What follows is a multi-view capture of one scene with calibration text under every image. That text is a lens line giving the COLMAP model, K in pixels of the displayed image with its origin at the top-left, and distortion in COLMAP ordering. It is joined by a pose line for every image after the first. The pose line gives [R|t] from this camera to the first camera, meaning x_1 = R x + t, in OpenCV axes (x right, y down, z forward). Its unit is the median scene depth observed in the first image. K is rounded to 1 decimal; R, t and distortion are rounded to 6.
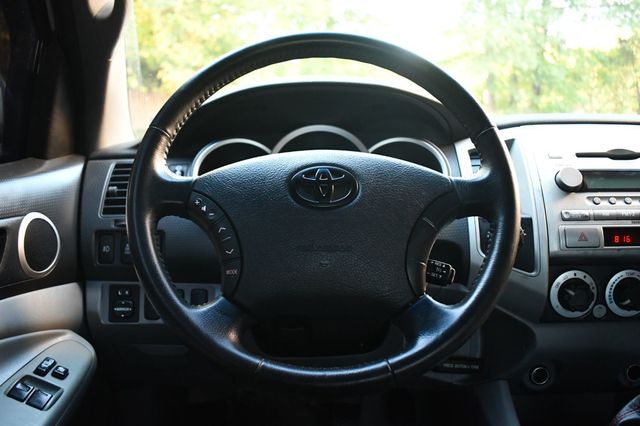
lens RADIAL K [[603.9, 0, 319.7], [0, 603.9, 214.3], [0, 0, 1]] dist [-0.080391, 0.000000]
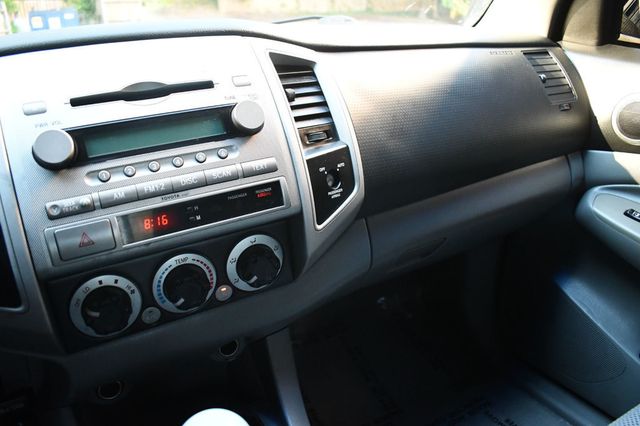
lens RADIAL K [[481.4, 0, 319.3], [0, 481.4, 213.7], [0, 0, 1]] dist [-0.093748, 0.014700]
pose [[0.874981, -0.221949, 0.430287, 0.438902], [0.094815, 0.950077, 0.297261, -0.114501], [-0.474782, -0.219300, 0.852344, 0.433383]]
